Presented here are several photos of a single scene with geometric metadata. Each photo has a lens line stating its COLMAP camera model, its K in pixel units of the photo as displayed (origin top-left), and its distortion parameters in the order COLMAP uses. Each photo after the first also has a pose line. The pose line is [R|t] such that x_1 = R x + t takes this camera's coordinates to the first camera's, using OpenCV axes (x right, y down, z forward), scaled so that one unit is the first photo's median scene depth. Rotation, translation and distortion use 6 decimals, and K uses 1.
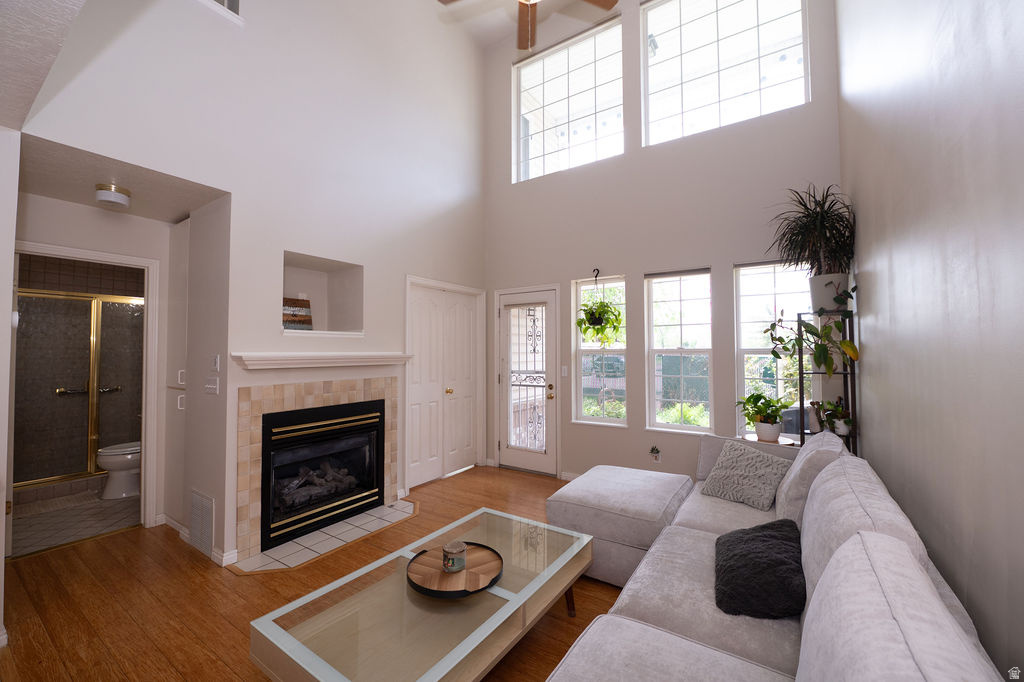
lens RADIAL K [[405.9, 0, 516.8], [0, 405.9, 339.4], [0, 0, 1]] dist [-0.008577, -0.001549]
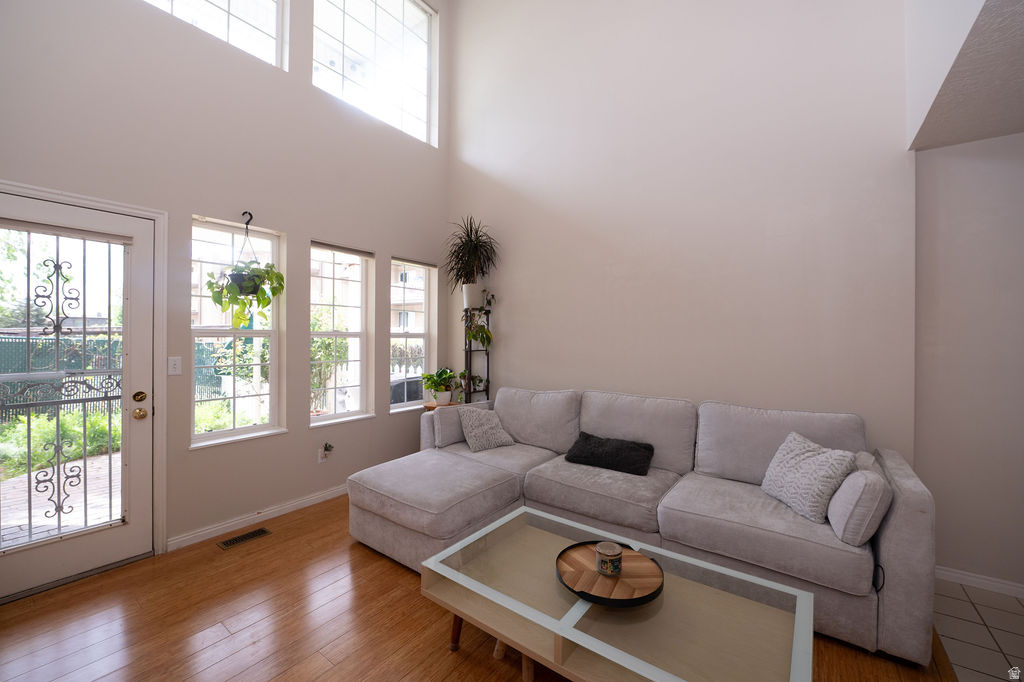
lens RADIAL K [[405.9, 0, 509.0], [0, 405.9, 341.9], [0, 0, 1]] dist [-0.008577, -0.001549]
pose [[0.053356, -0.004198, 0.998567, -0.519561], [-0.035966, 0.999334, 0.006123, 0.027450], [-0.997928, -0.036241, 0.053169, 0.583873]]
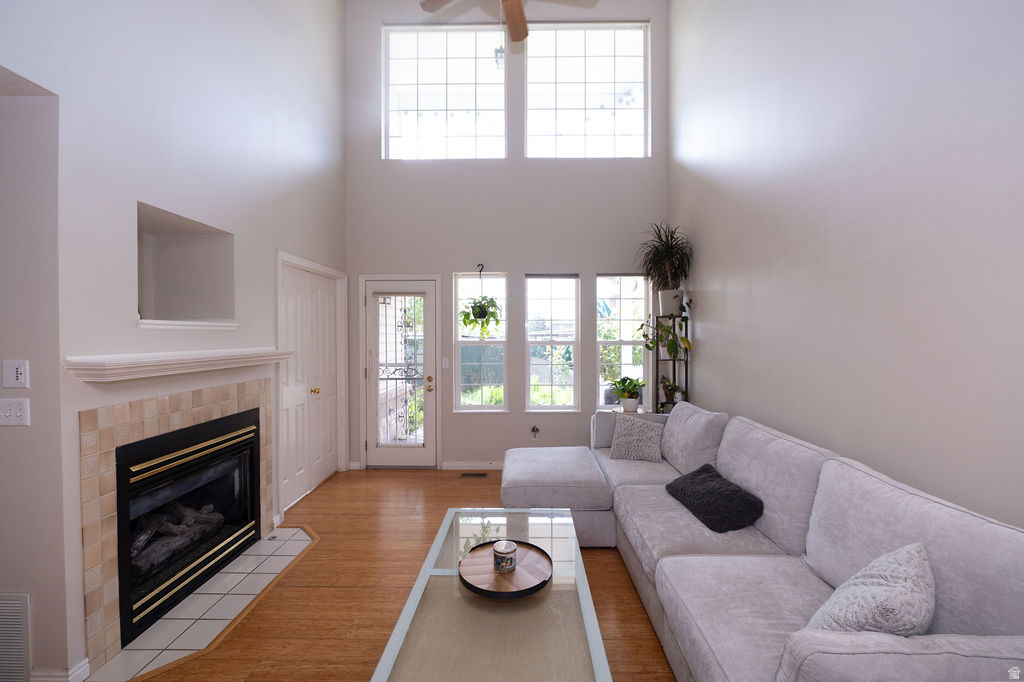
lens RADIAL K [[405.9, 0, 515.8], [0, 405.9, 340.3], [0, 0, 1]] dist [-0.008577, -0.001549]
pose [[0.842202, -0.005748, 0.539131, -0.329760], [-0.016415, 0.999206, 0.036297, -0.020079], [-0.538912, -0.039419, 0.841439, 0.074972]]
